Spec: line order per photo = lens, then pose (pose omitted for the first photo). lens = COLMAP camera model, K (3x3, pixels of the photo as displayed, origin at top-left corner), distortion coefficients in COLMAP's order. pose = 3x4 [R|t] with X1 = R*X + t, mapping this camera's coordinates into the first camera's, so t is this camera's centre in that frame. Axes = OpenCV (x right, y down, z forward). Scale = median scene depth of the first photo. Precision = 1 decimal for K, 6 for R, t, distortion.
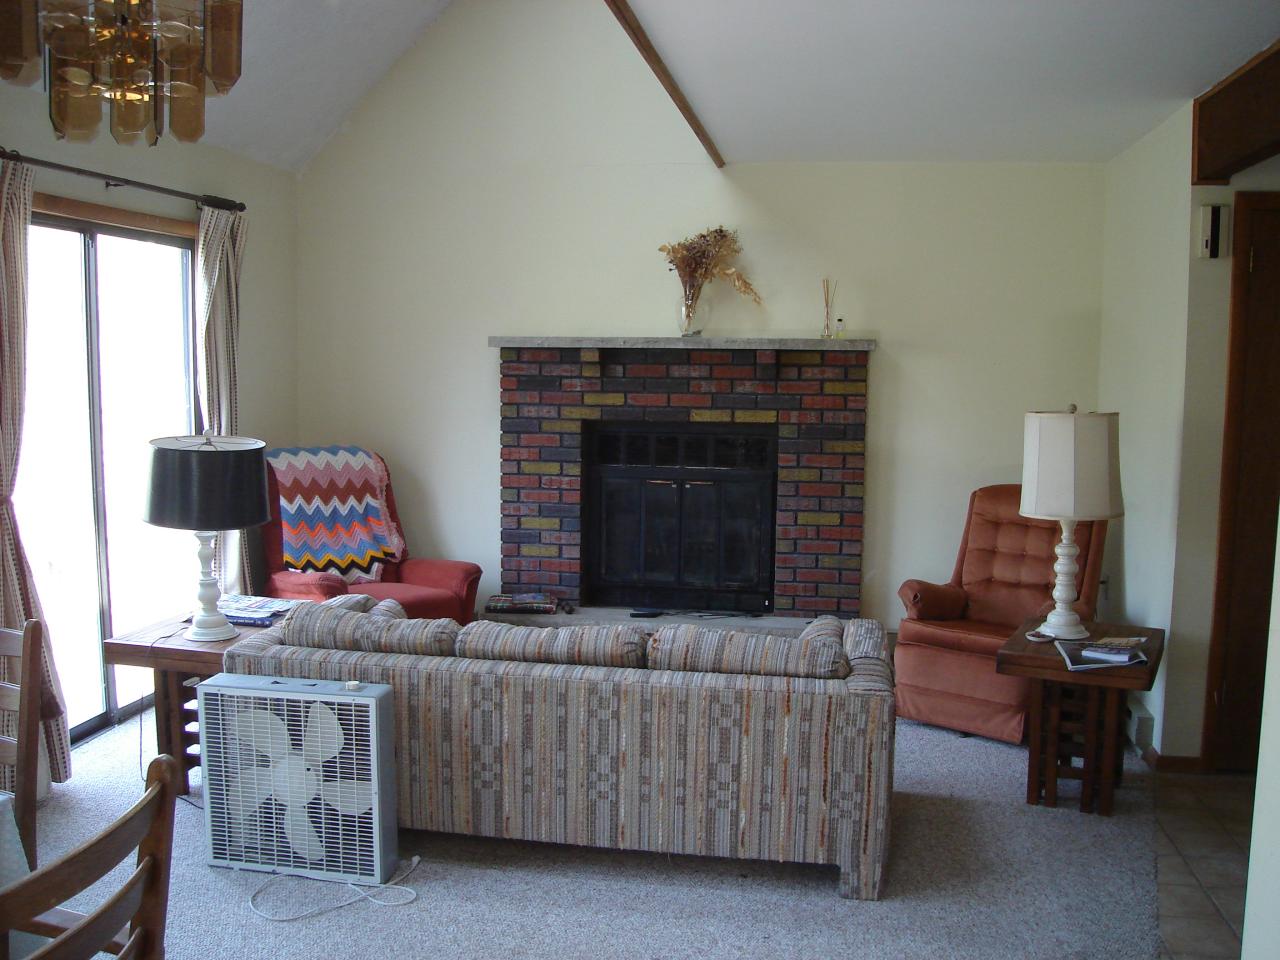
lens RADIAL K [[1151.8, 0, 644.3], [0, 1151.8, 482.1], [0, 0, 1]] dist [-0.149514, 0.048768]
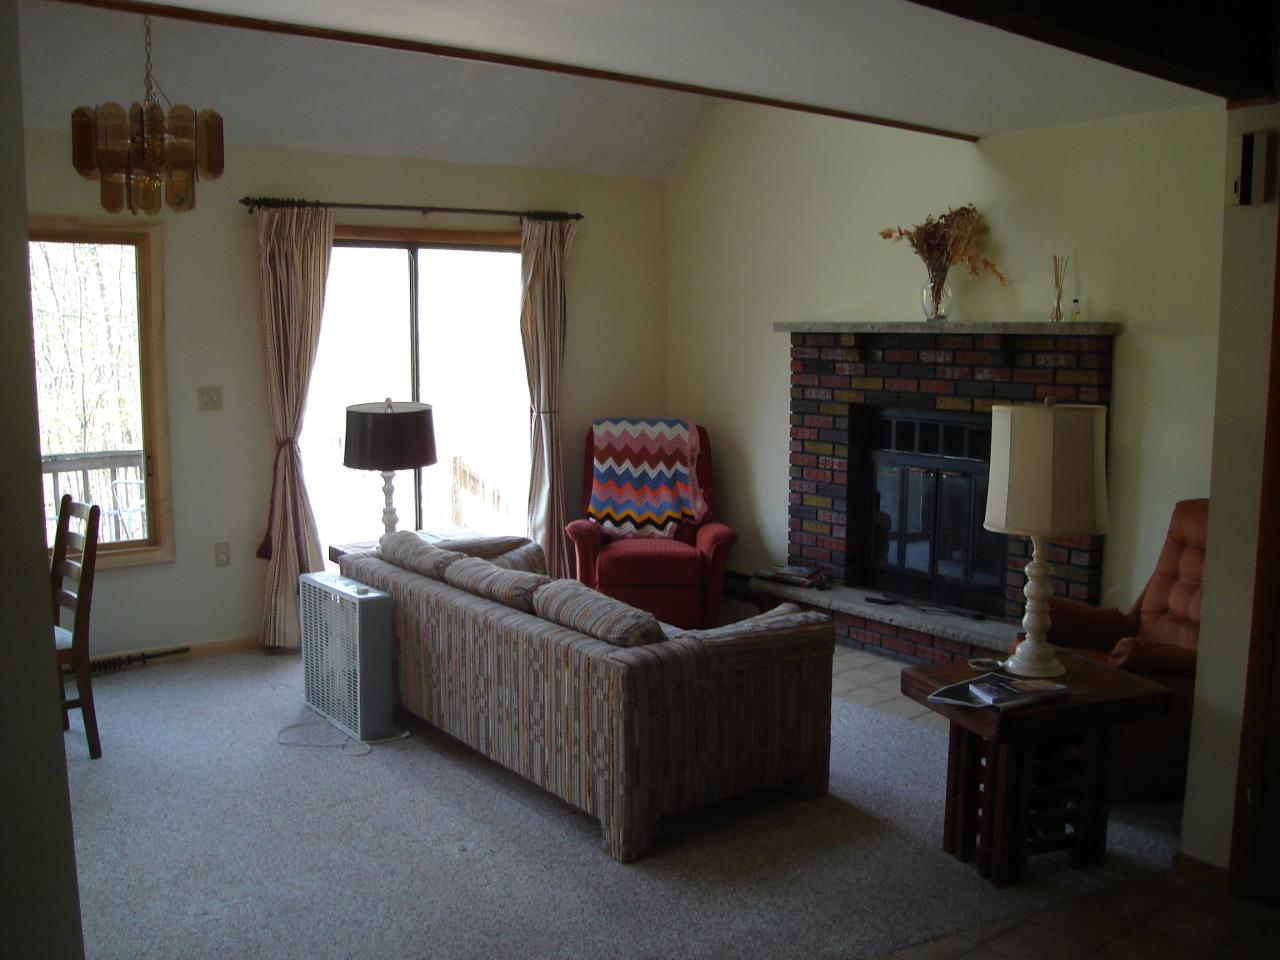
lens RADIAL K [[1151.8, 0, 646.4], [0, 1151.8, 484.2], [0, 0, 1]] dist [-0.149514, 0.048768]
pose [[0.741766, 0.078811, -0.666012, 0.513436], [-0.067863, 0.996795, 0.042371, -0.013995], [0.667217, 0.013769, 0.744736, 0.129191]]
